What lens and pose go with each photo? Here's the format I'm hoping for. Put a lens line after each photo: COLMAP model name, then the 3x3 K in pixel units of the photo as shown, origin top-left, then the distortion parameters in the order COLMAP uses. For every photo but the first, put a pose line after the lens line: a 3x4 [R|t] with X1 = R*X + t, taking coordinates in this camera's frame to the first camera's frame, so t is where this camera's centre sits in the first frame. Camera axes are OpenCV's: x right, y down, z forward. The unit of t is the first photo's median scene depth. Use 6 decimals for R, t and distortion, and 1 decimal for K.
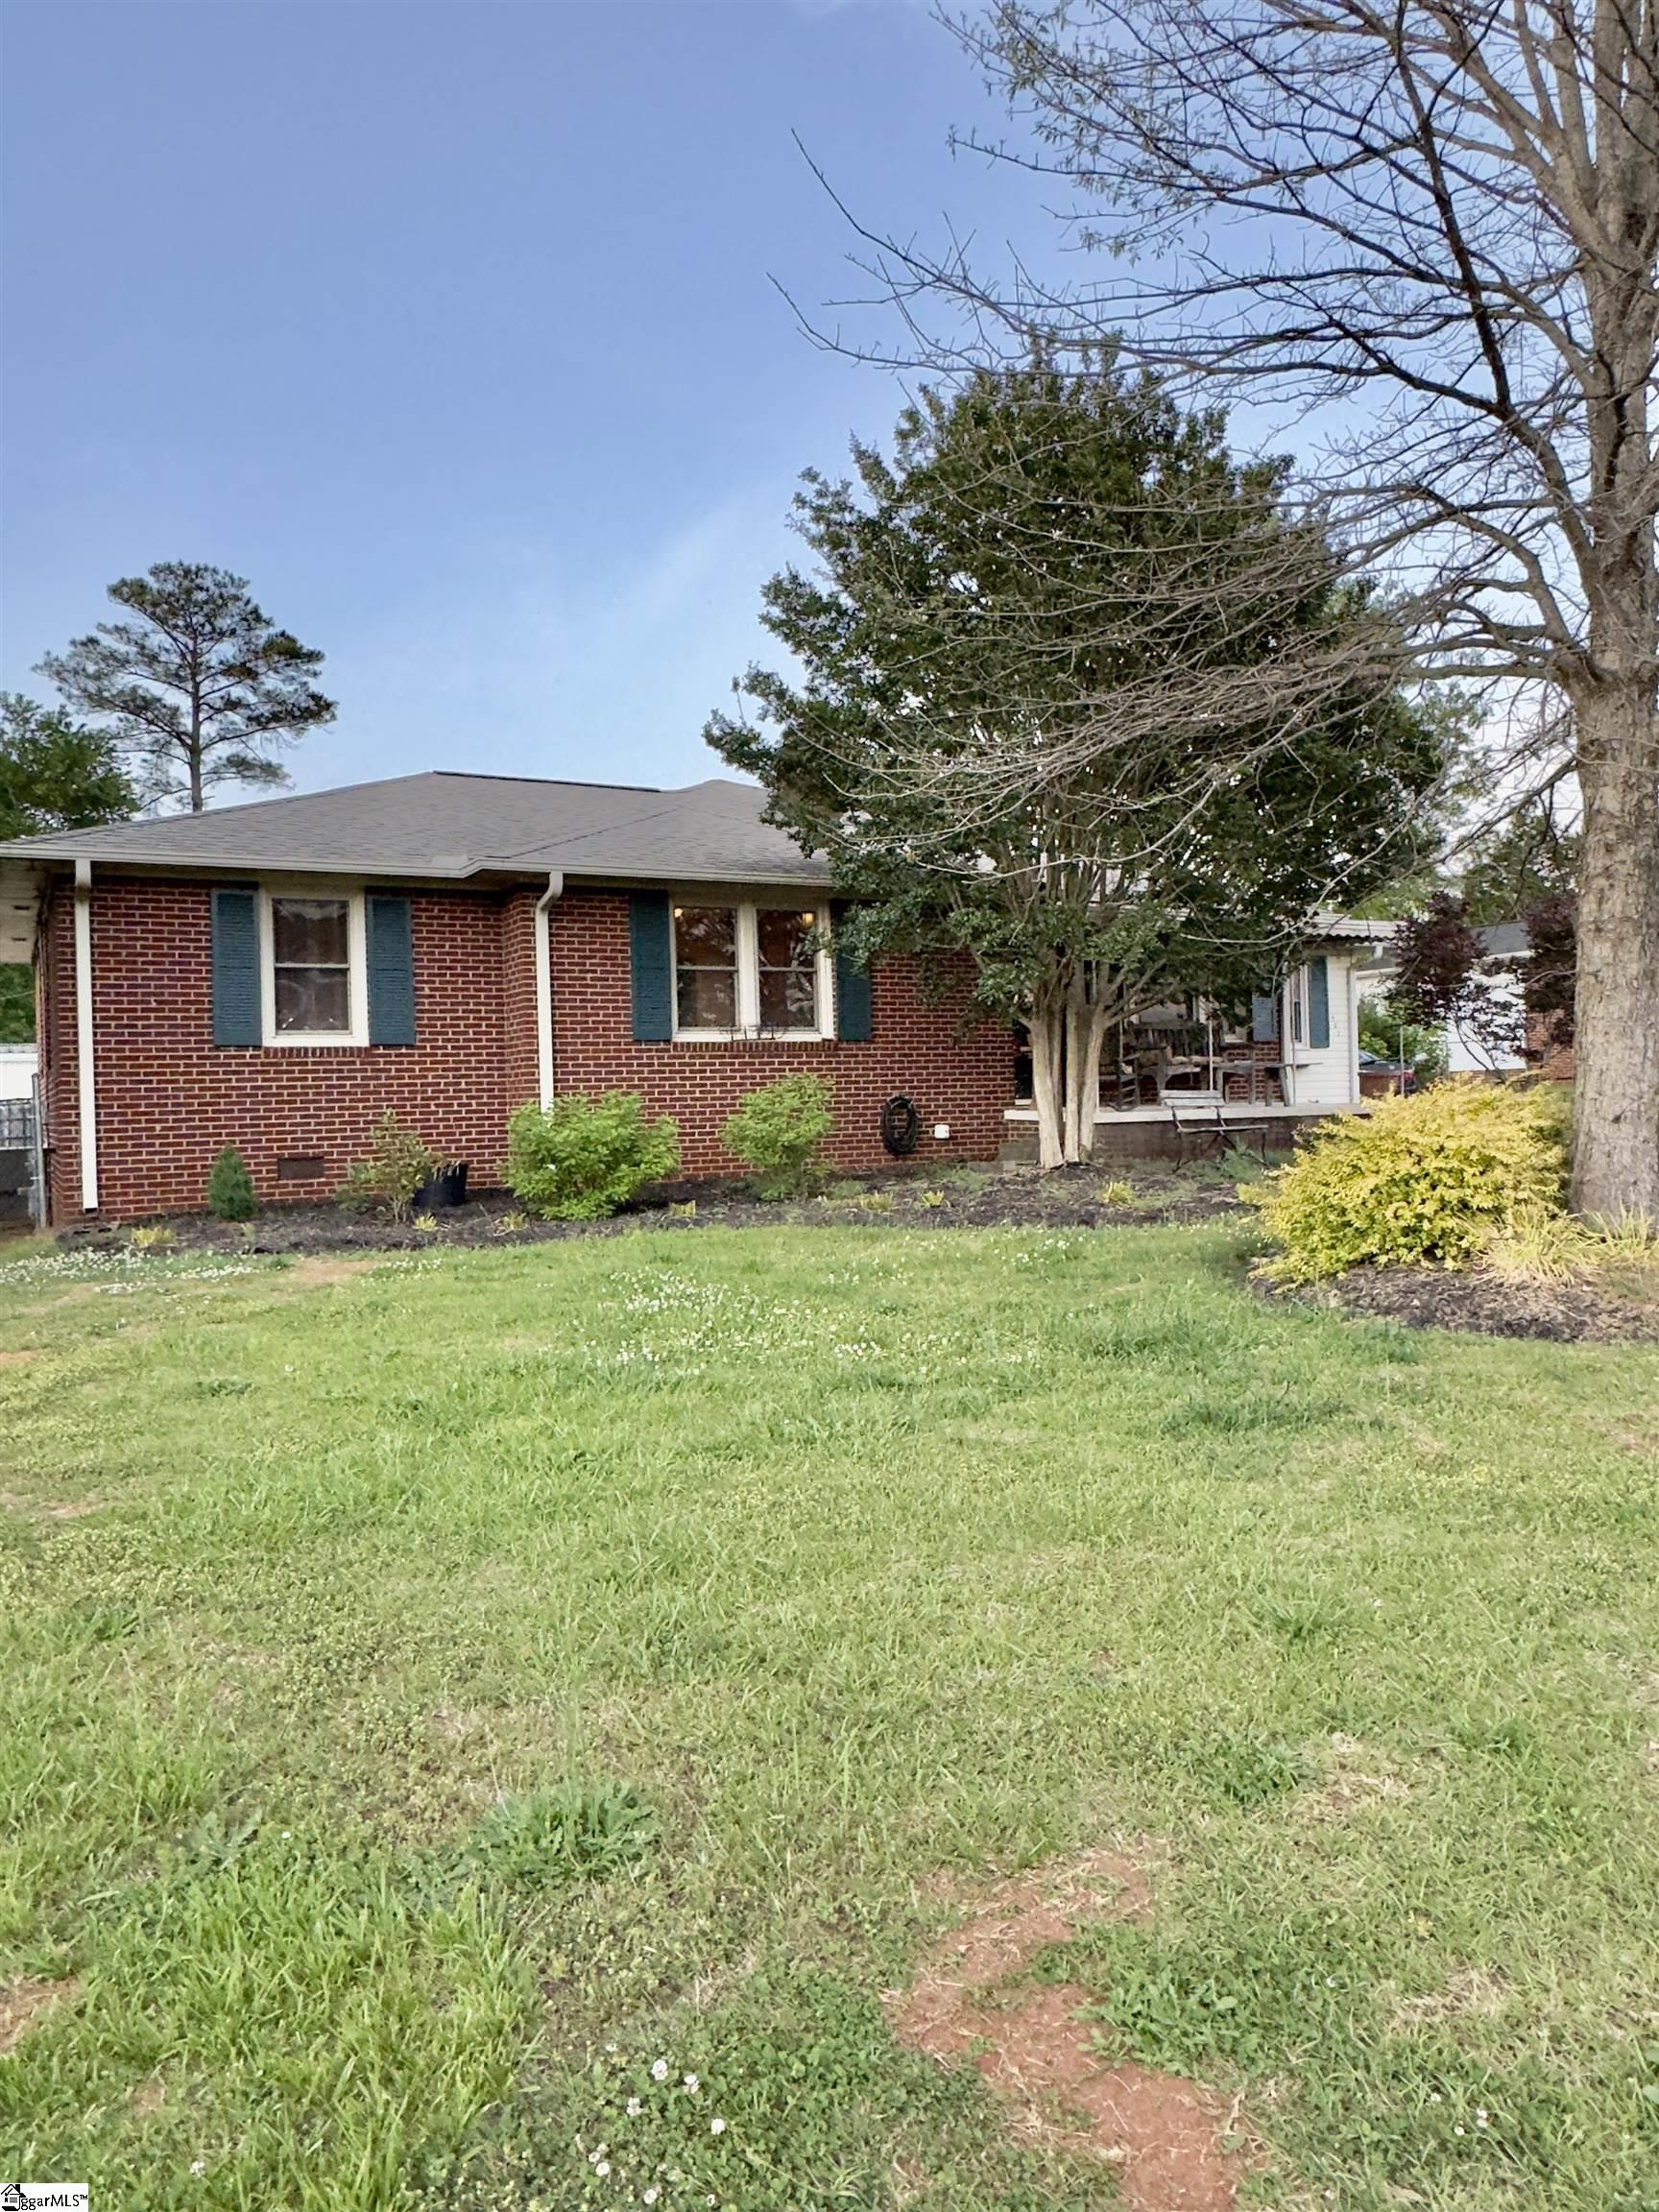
lens RADIAL K [[1518.8, 0, 829.5], [0, 1518.8, 1106.0], [0, 0, 1]] dist [0.001930, -0.002982]
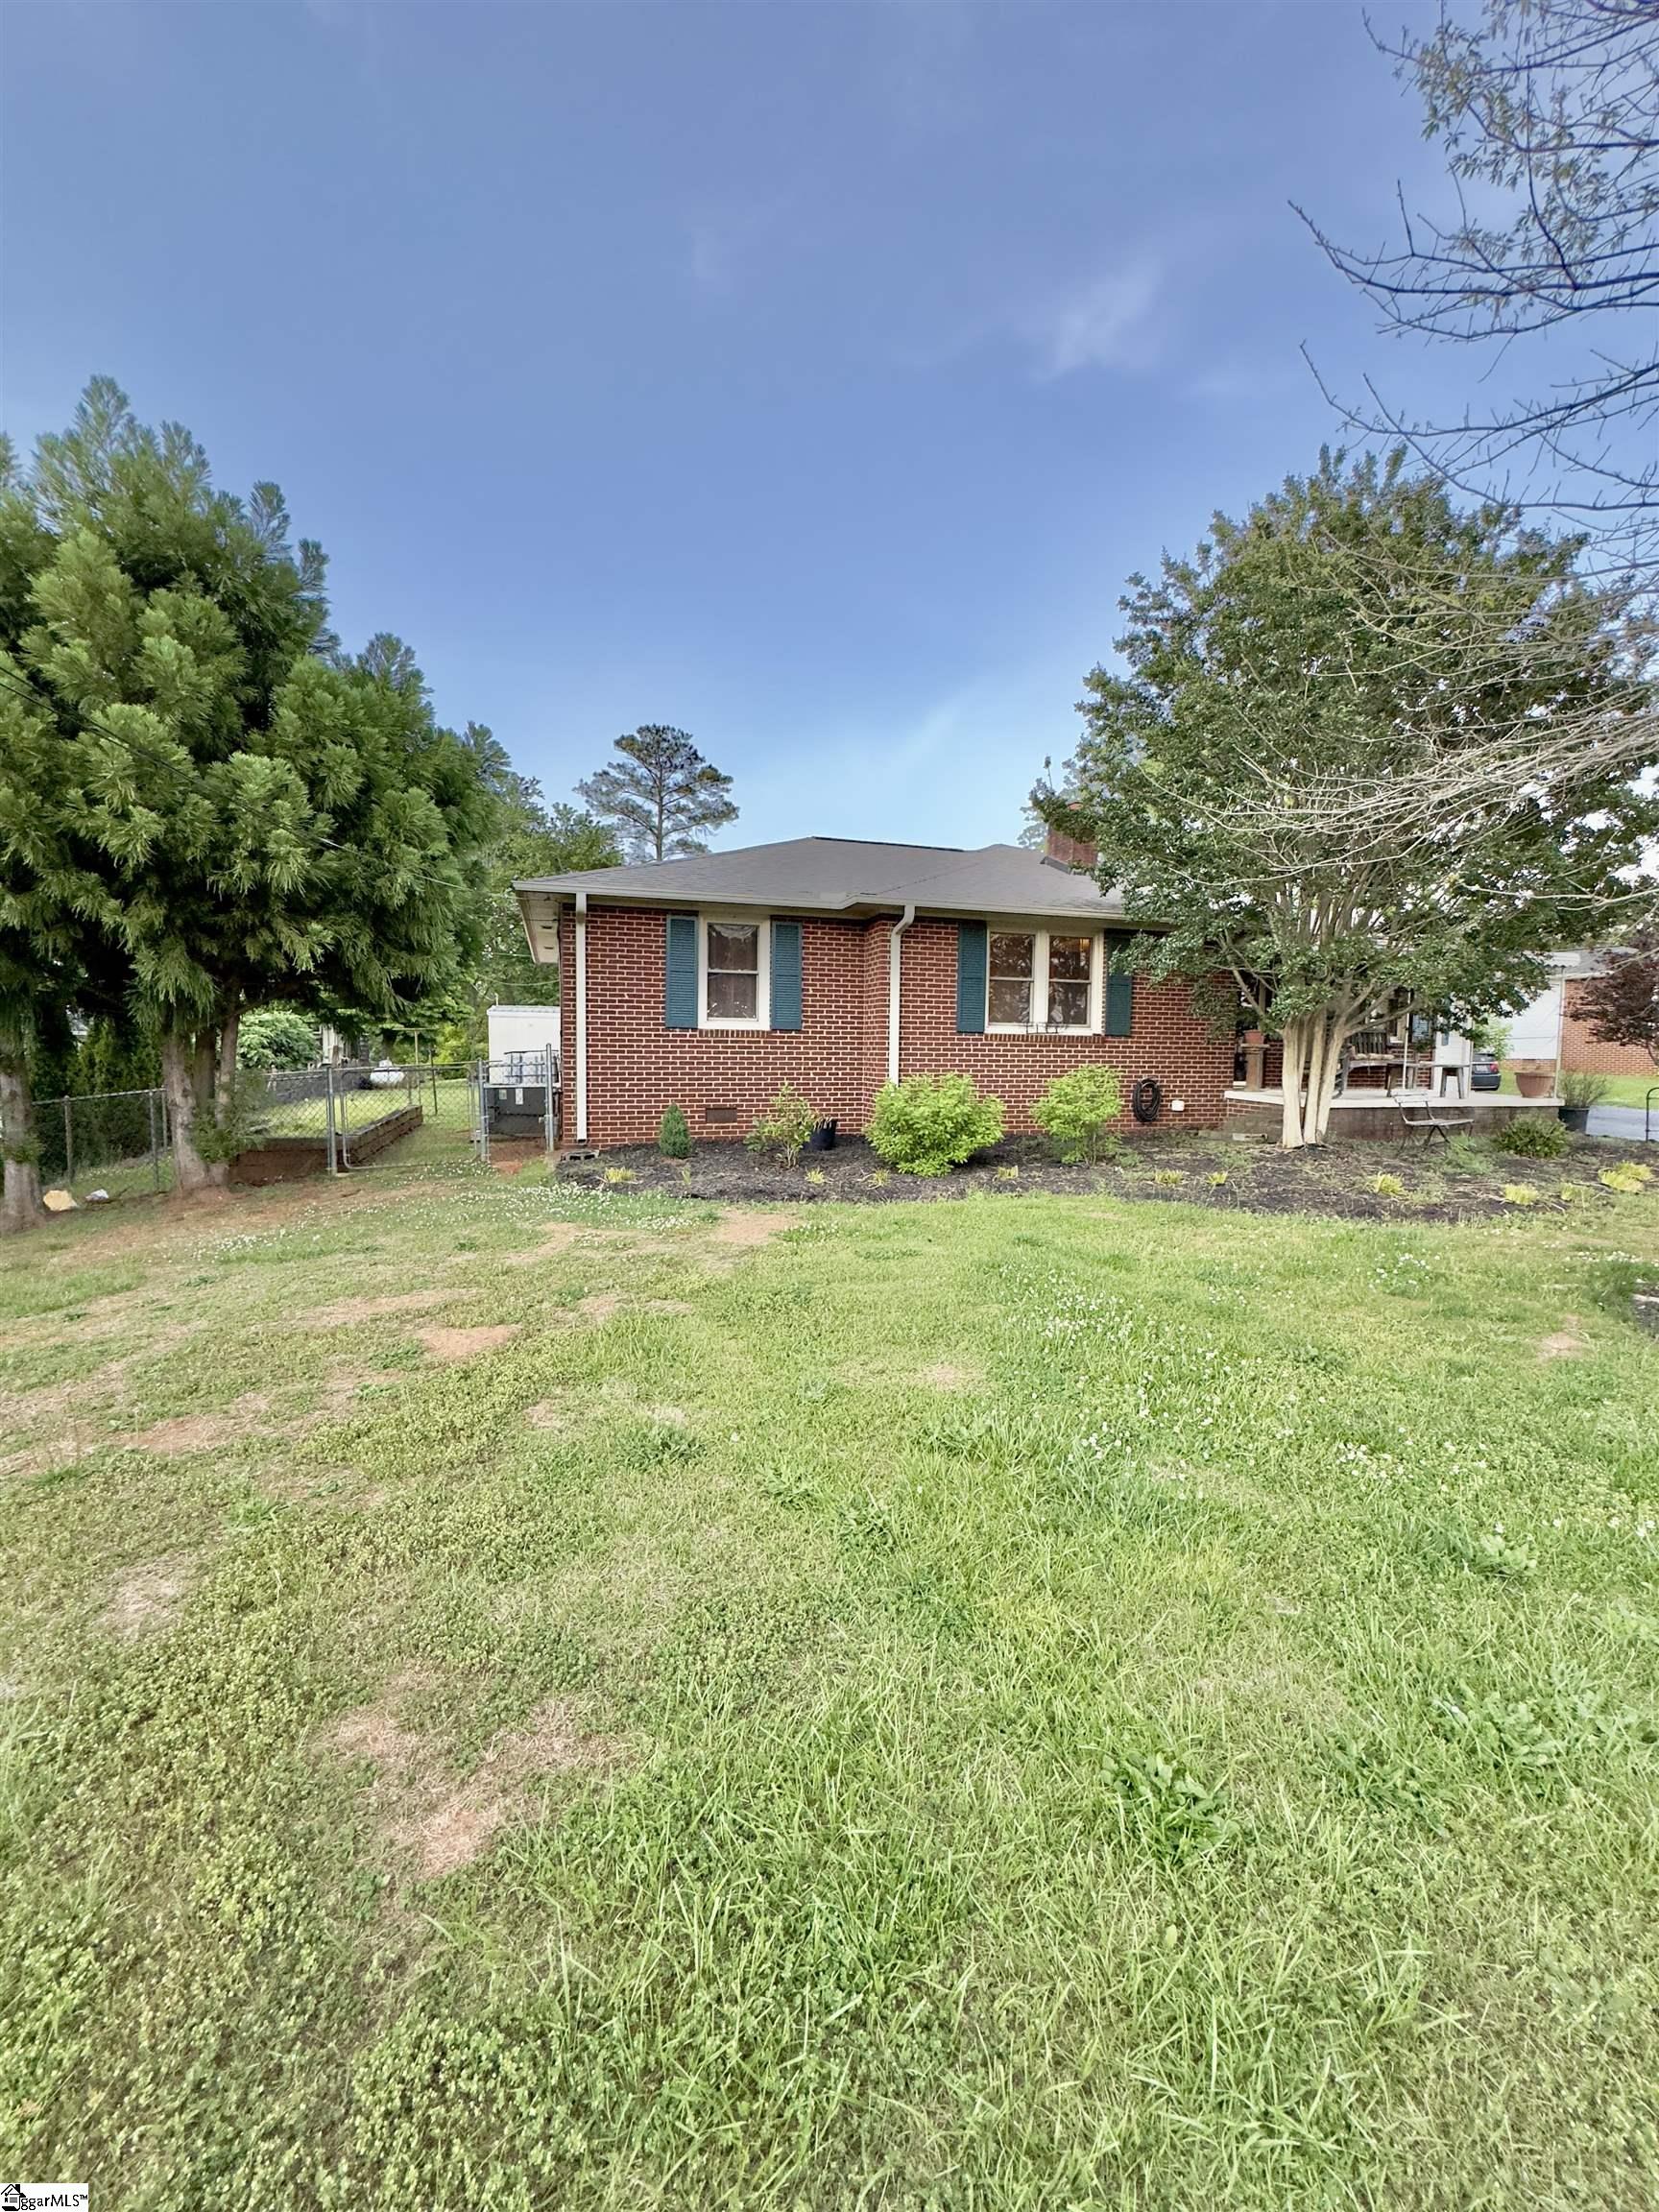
lens RADIAL K [[877.3, 0, 829.5], [0, 877.3, 1106.0], [0, 0, 1]] dist [-0.001381, 0.000365]
pose [[0.979480, 0.052332, -0.194627, -0.087425], [-0.039572, 0.996840, 0.068881, -0.027415], [0.197616, -0.059766, 0.978456, 0.212991]]
